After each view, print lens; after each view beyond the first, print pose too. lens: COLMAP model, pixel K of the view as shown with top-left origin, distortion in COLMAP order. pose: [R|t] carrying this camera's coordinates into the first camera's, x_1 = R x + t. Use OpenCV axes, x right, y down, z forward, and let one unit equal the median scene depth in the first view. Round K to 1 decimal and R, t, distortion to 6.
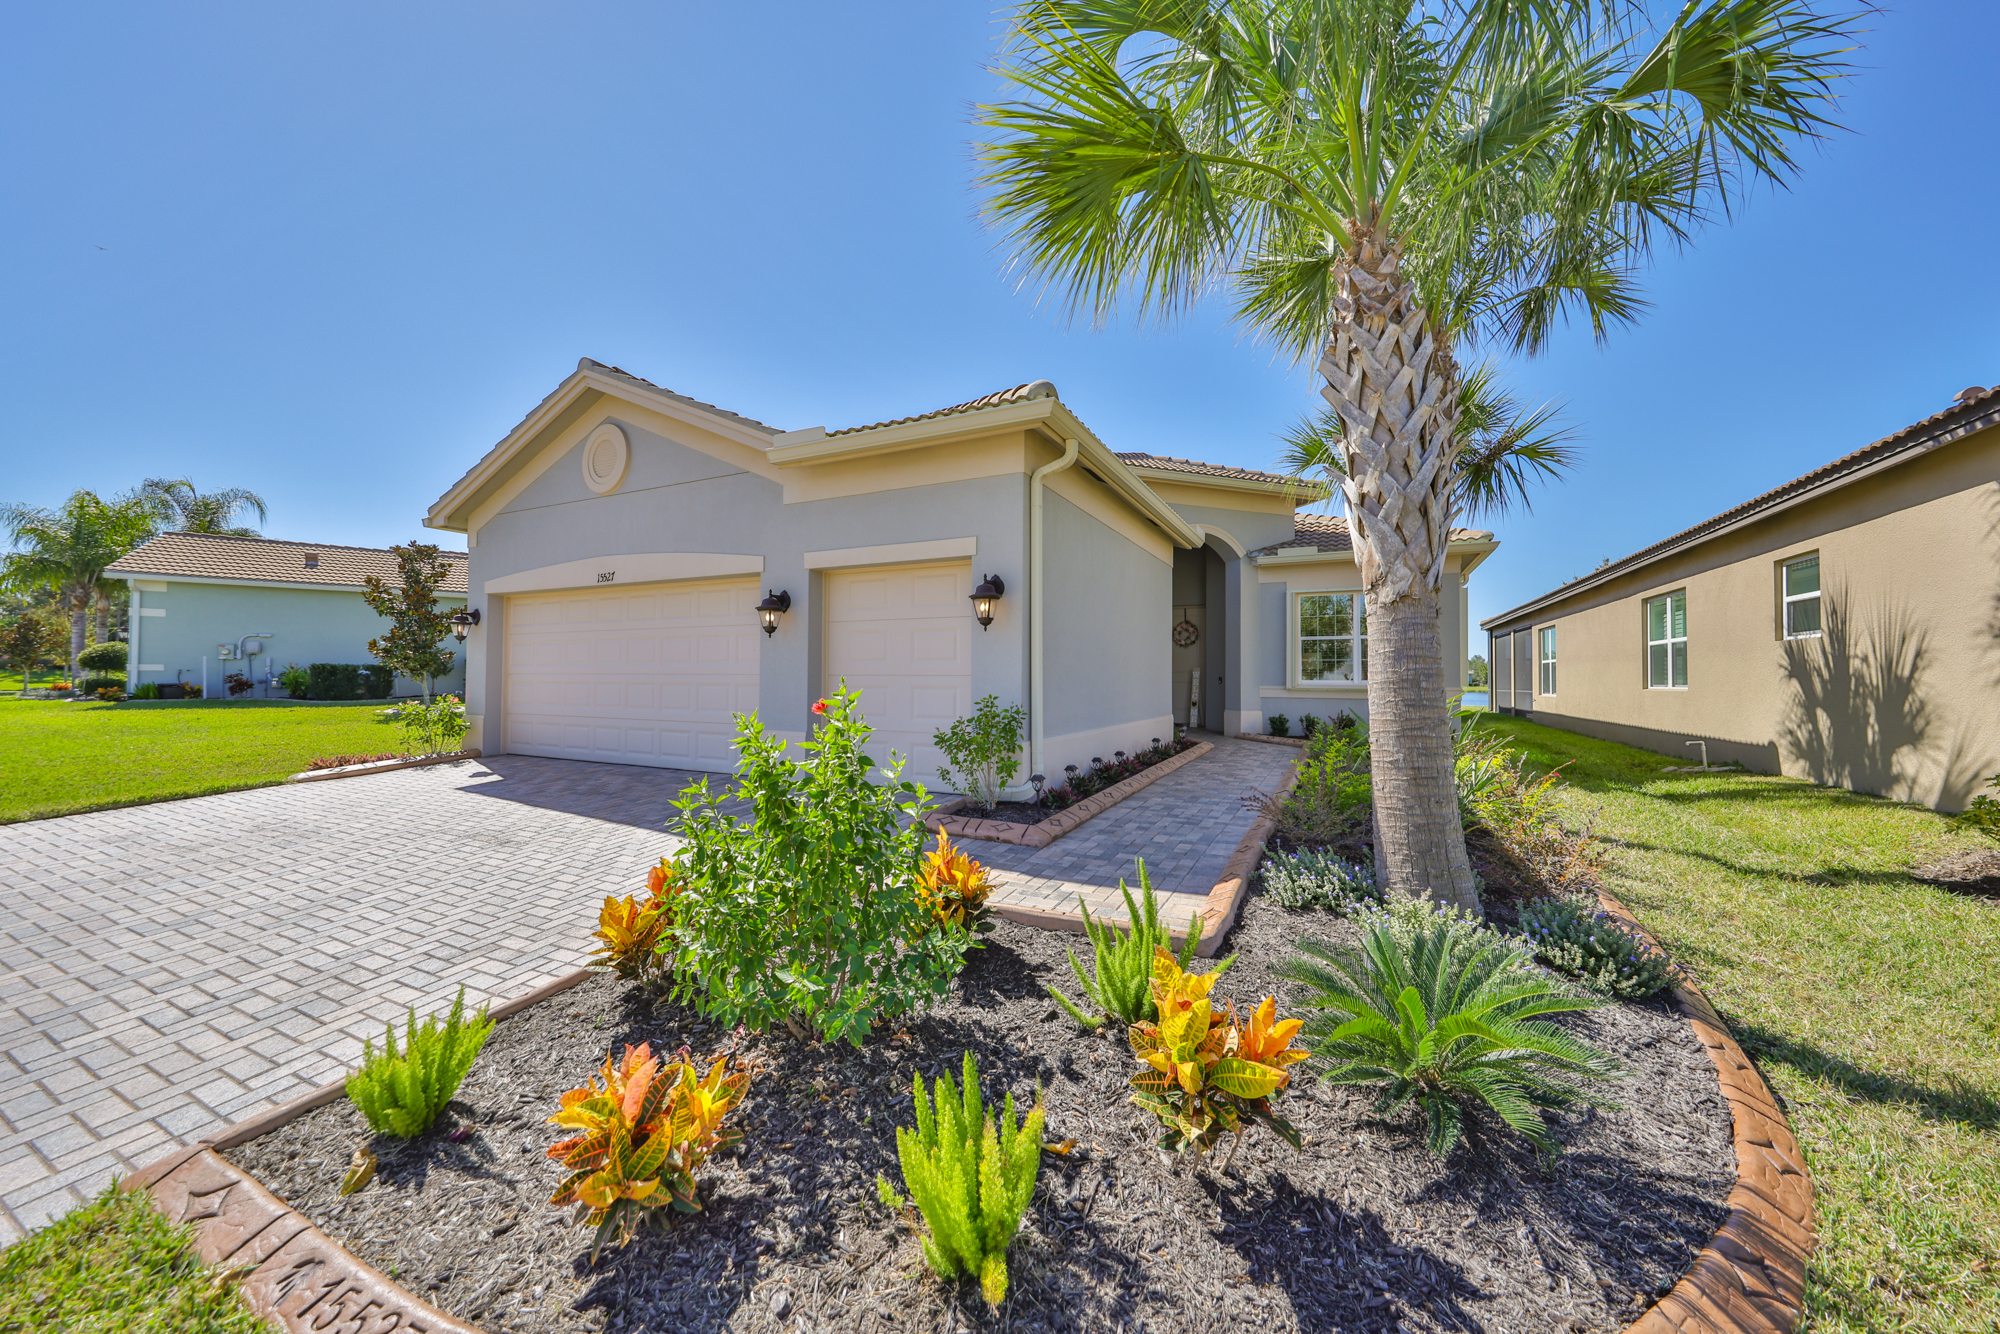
lens RADIAL K [[696.8, 0, 1006.2], [0, 696.8, 667.7], [0, 0, 1]] dist [0.000674, -0.000075]
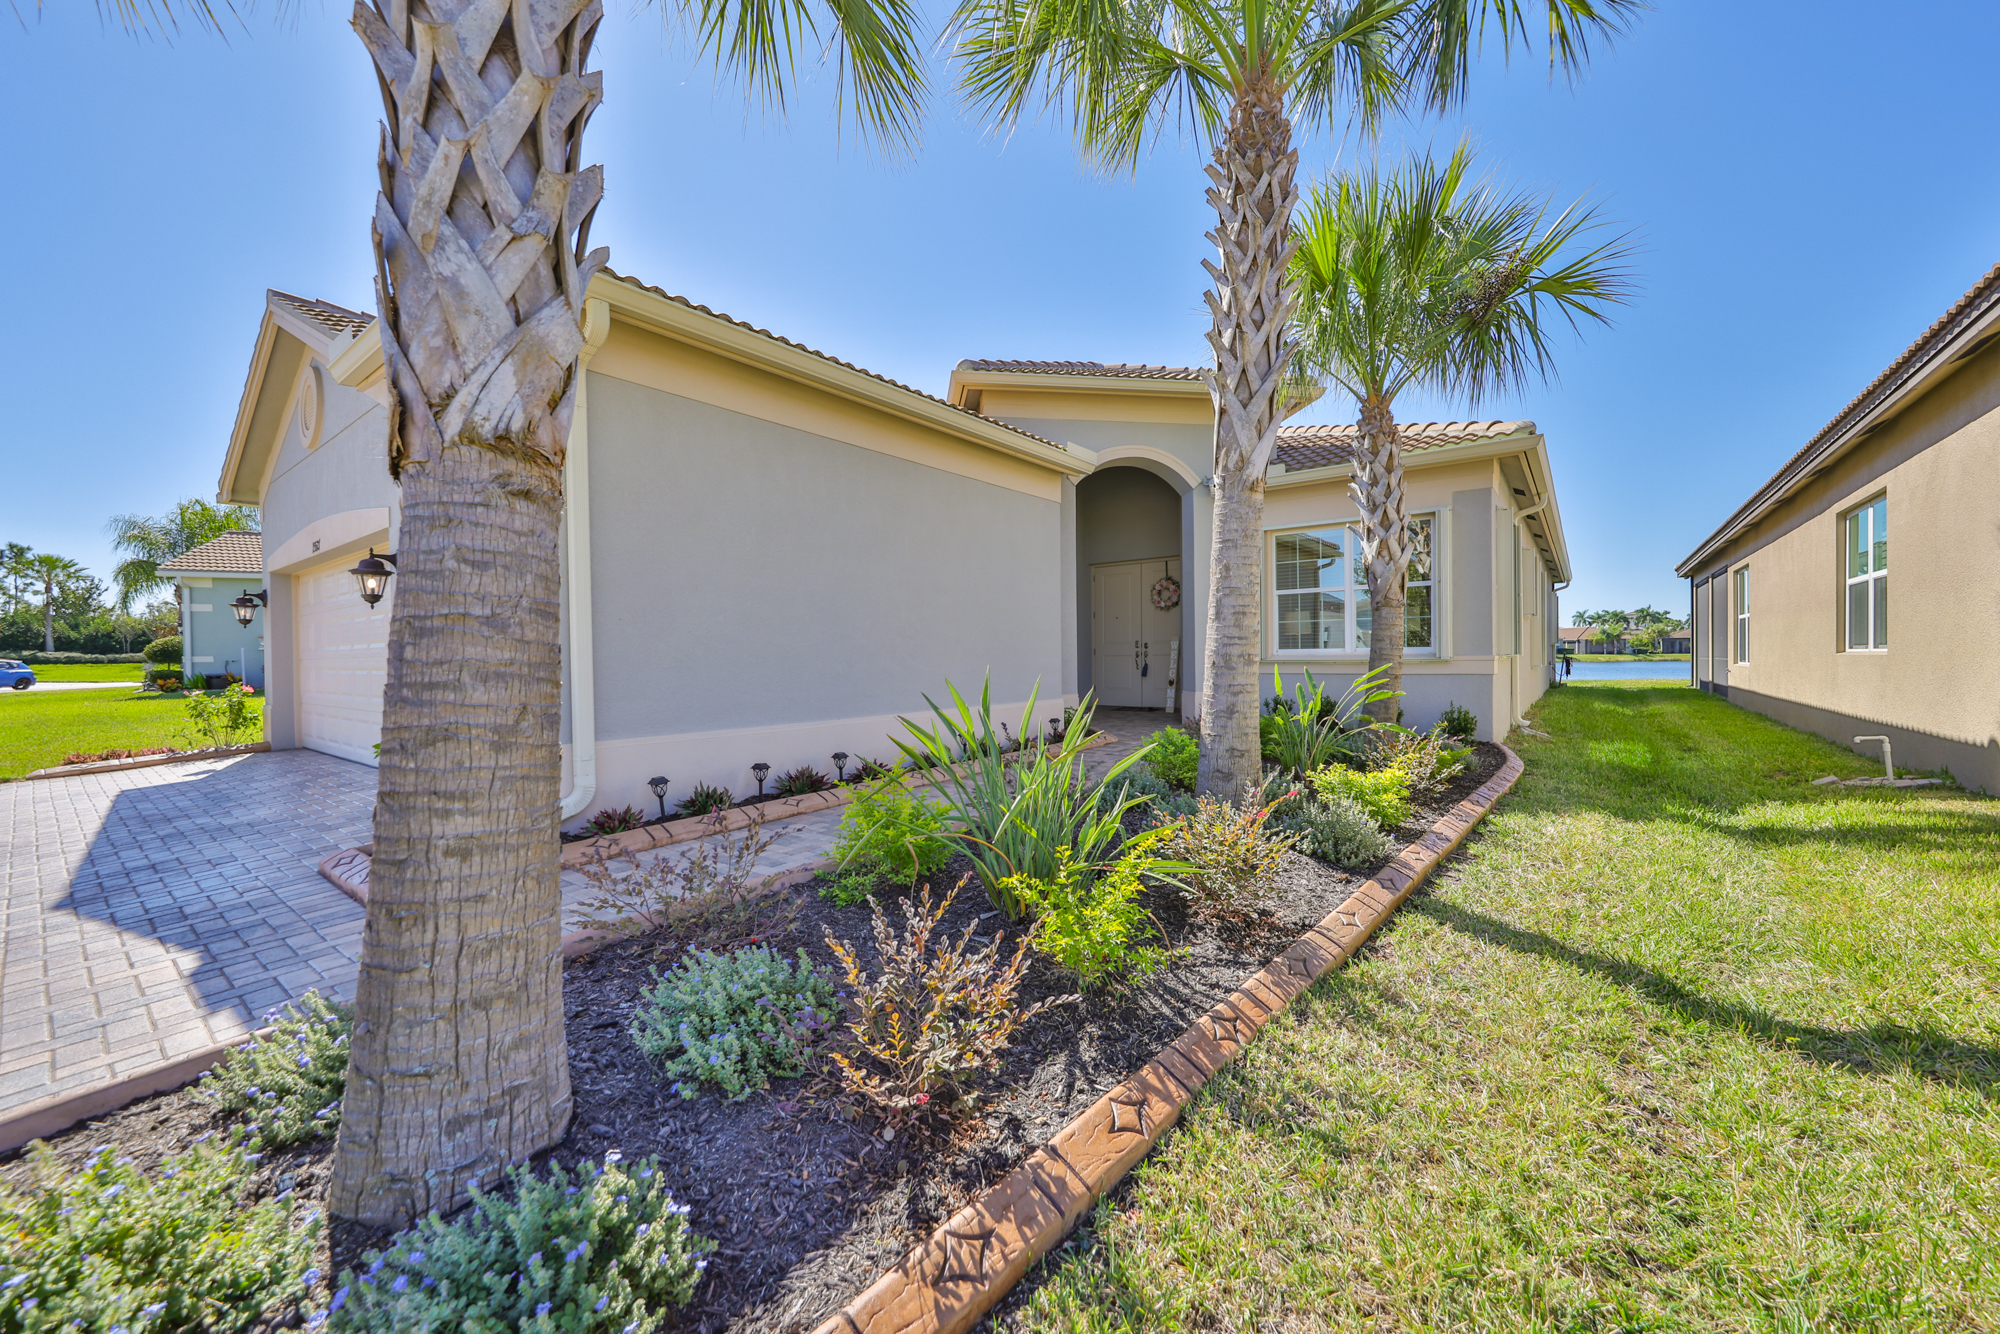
lens RADIAL K [[754.7, 0, 993.5], [0, 754.7, 667.0], [0, 0, 1]] dist [0.000257, 0.000287]
pose [[0.980804, -0.015285, -0.194396, 0.406039], [0.021123, 0.999385, 0.027993, 0.010941], [0.193848, -0.031562, 0.980524, 0.227181]]
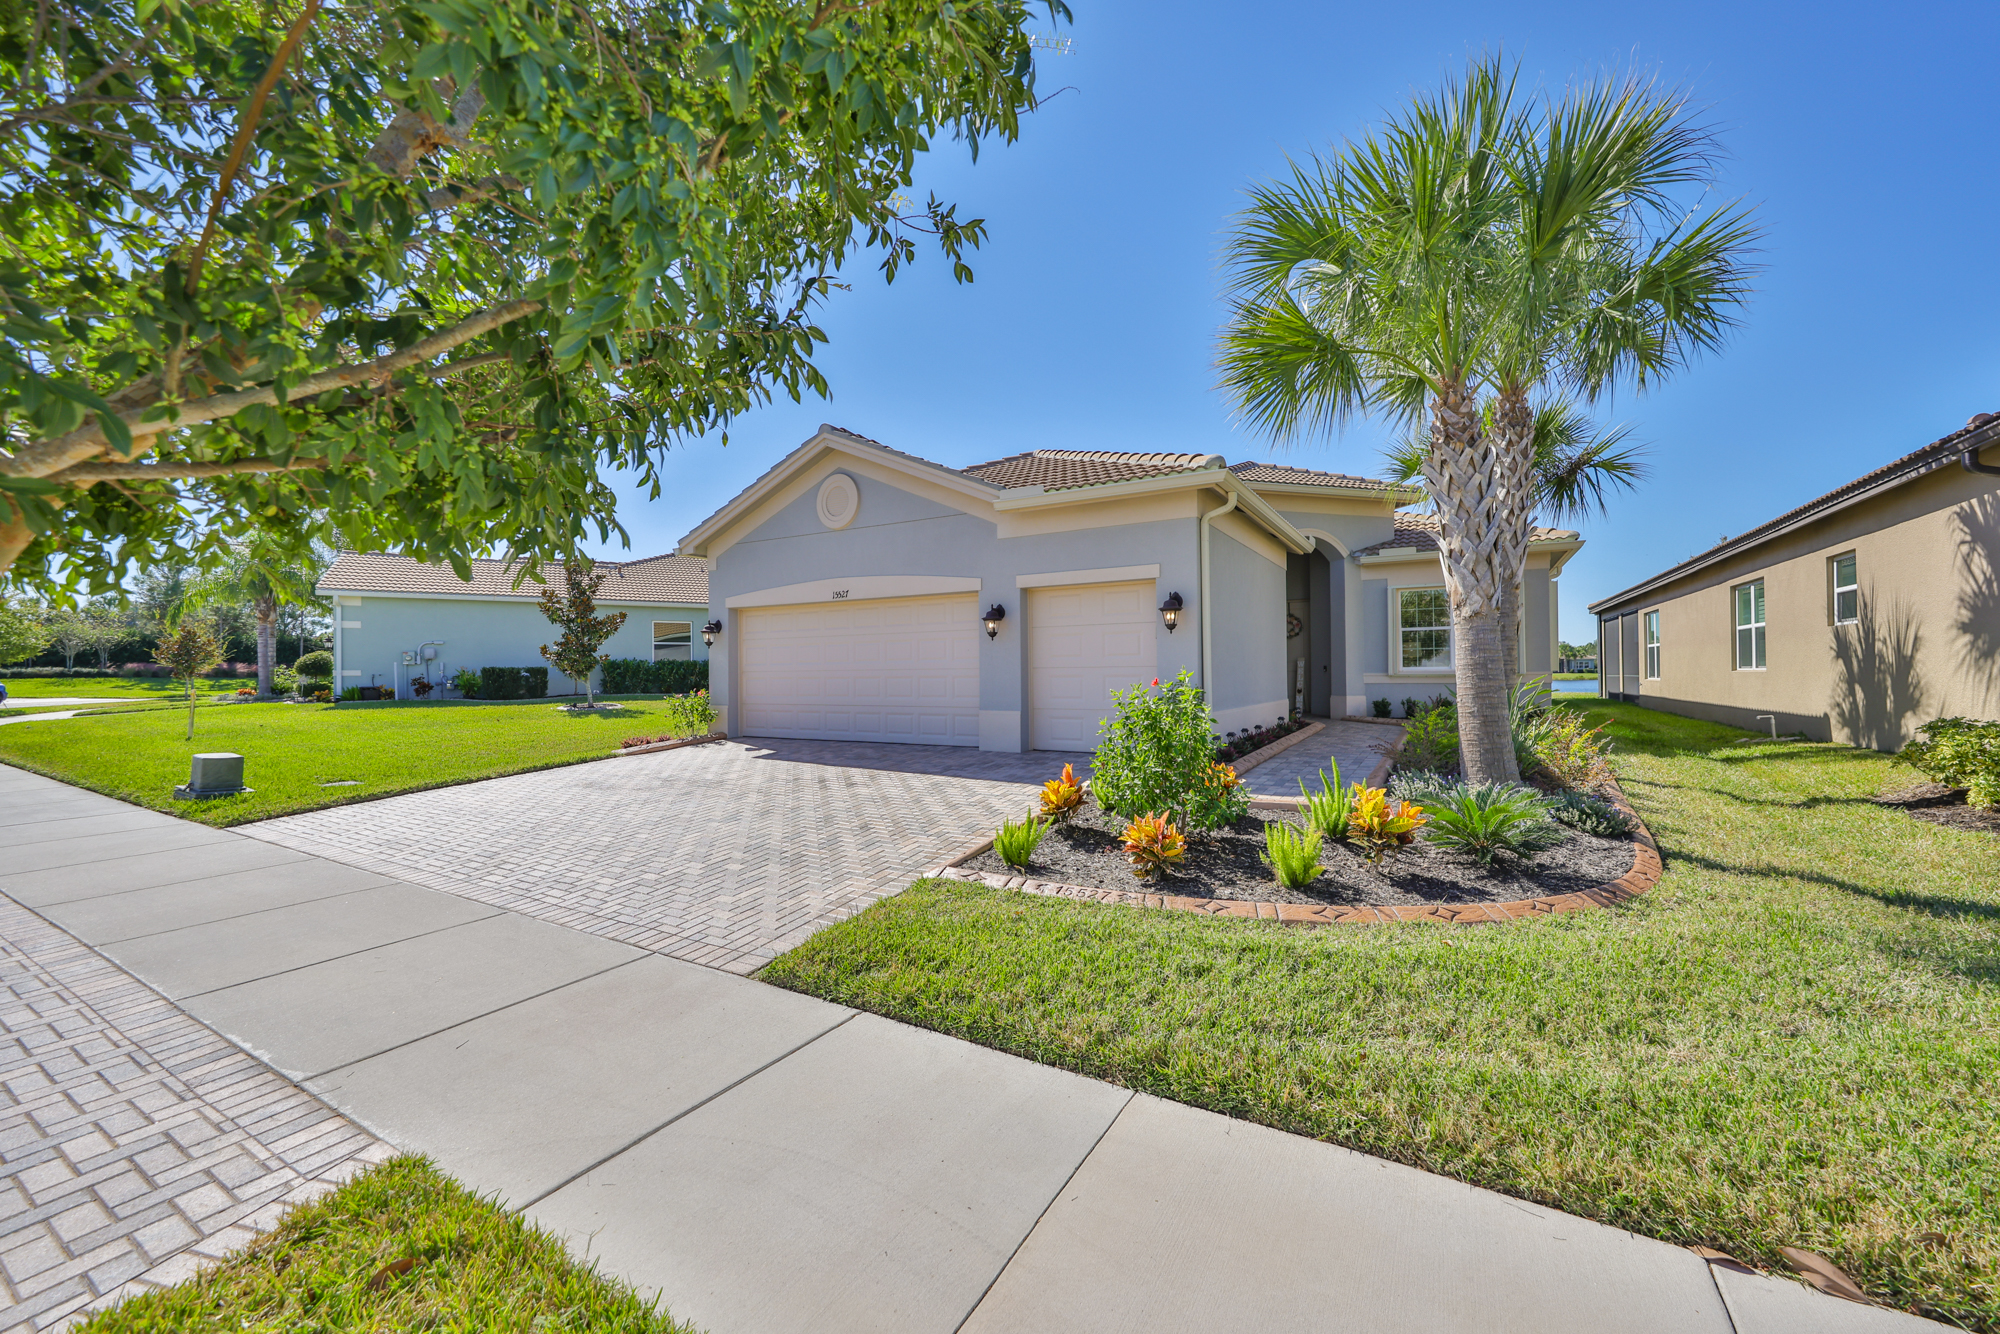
lens RADIAL K [[754.7, 0, 1013.1], [0, 754.7, 668.8], [0, 0, 1]] dist [0.000257, 0.000287]
pose [[0.997606, -0.015760, -0.067333, -0.159449], [0.016435, 0.999820, 0.009483, -0.002029], [0.067172, -0.010567, 0.997685, -0.335957]]
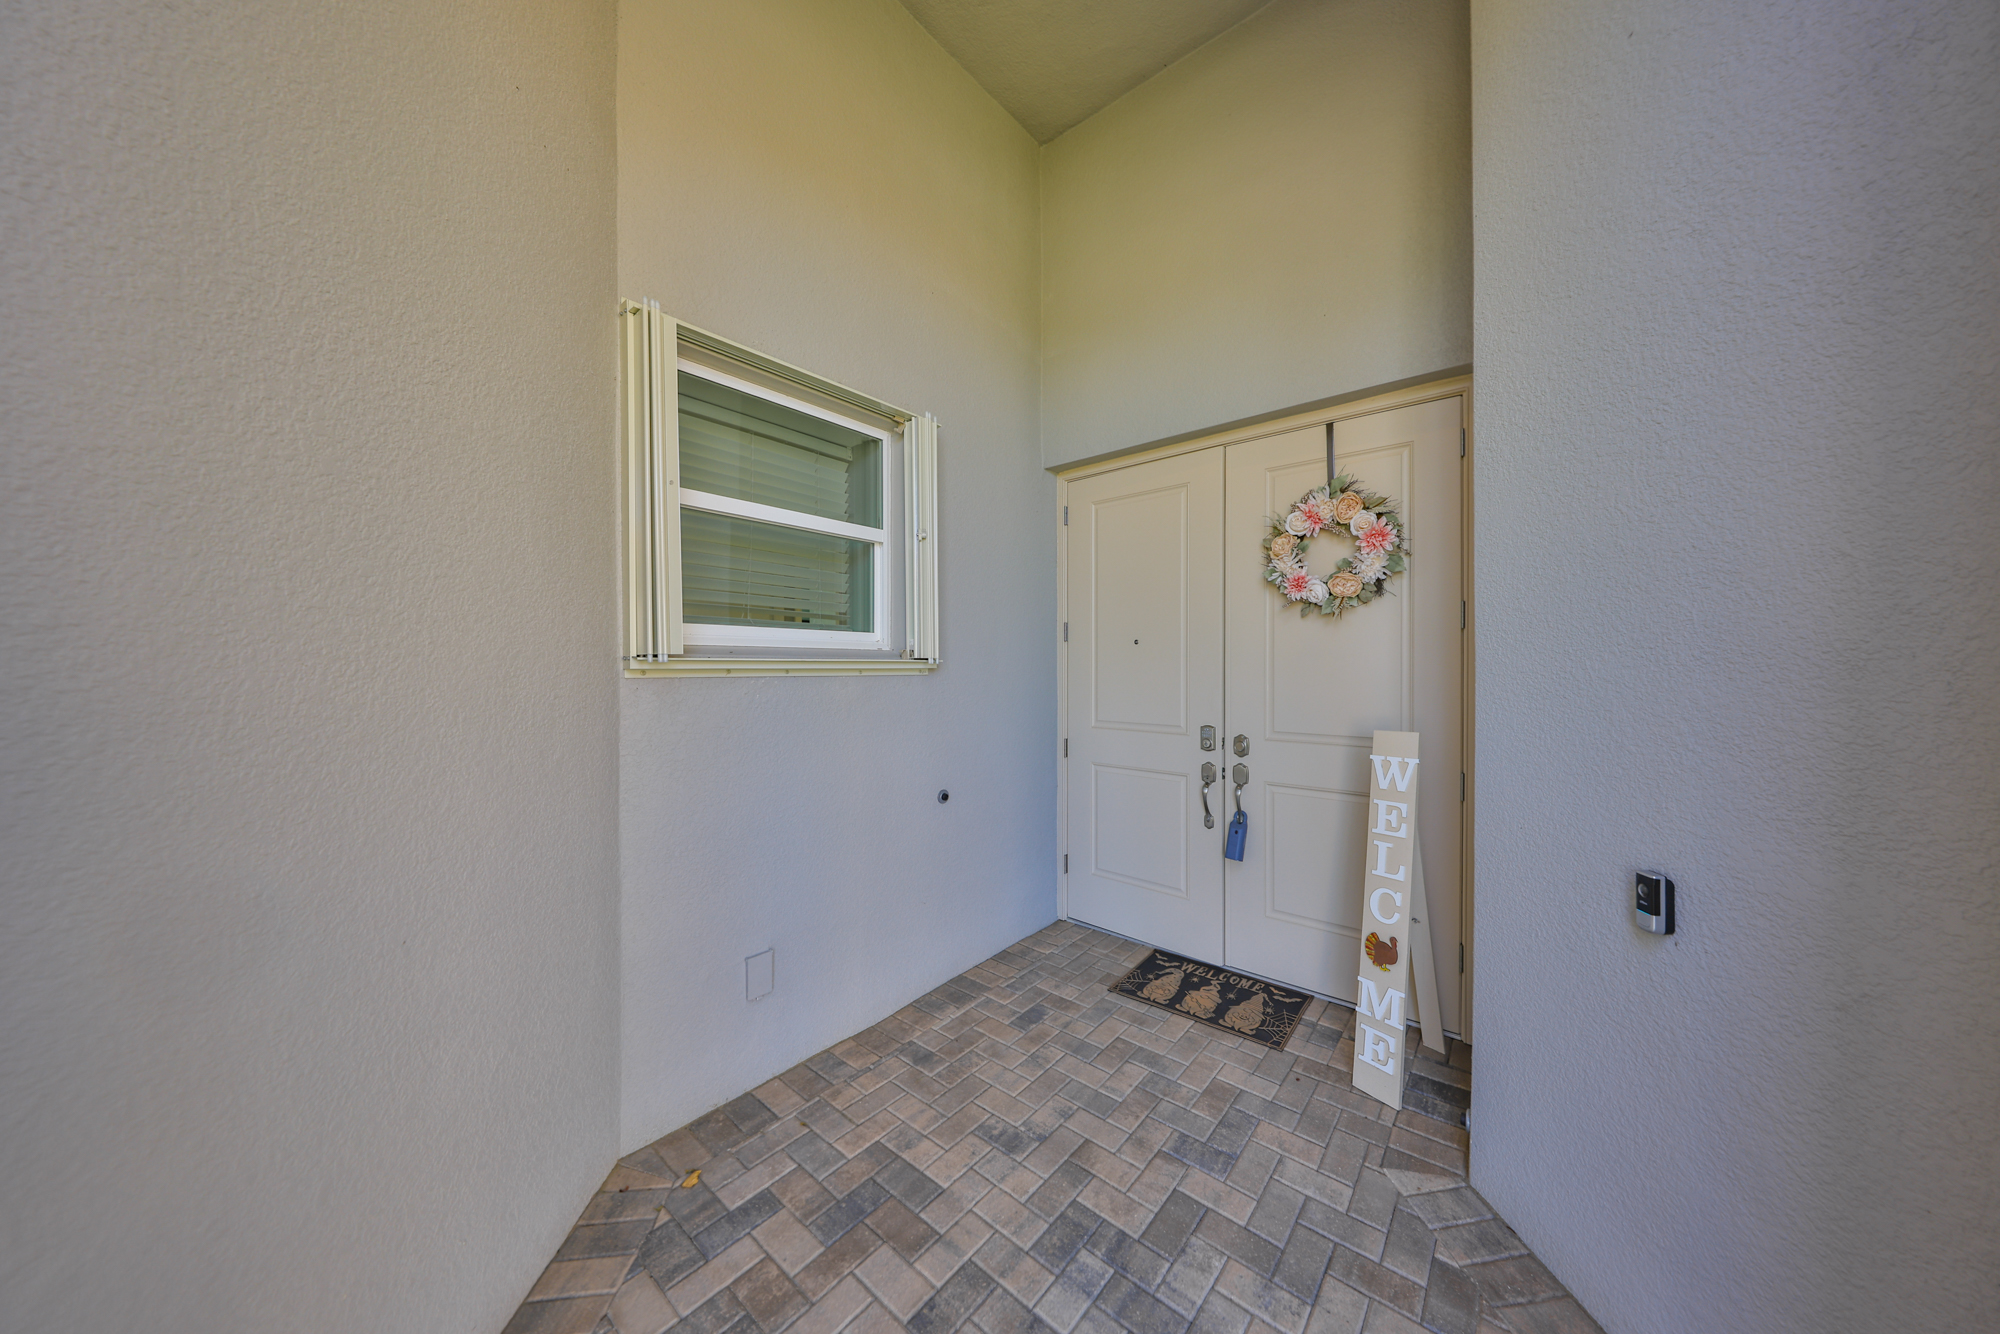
lens RADIAL K [[614.2, 0, 1006.7], [0, 614.2, 671.9], [0, 0, 1]] dist [0.002117, -0.000013]
pose [[0.962830, -0.005647, -0.270048, 0.379420], [0.011411, 0.999739, 0.019779, -0.031188], [0.269866, -0.022125, 0.962644, 1.420088]]
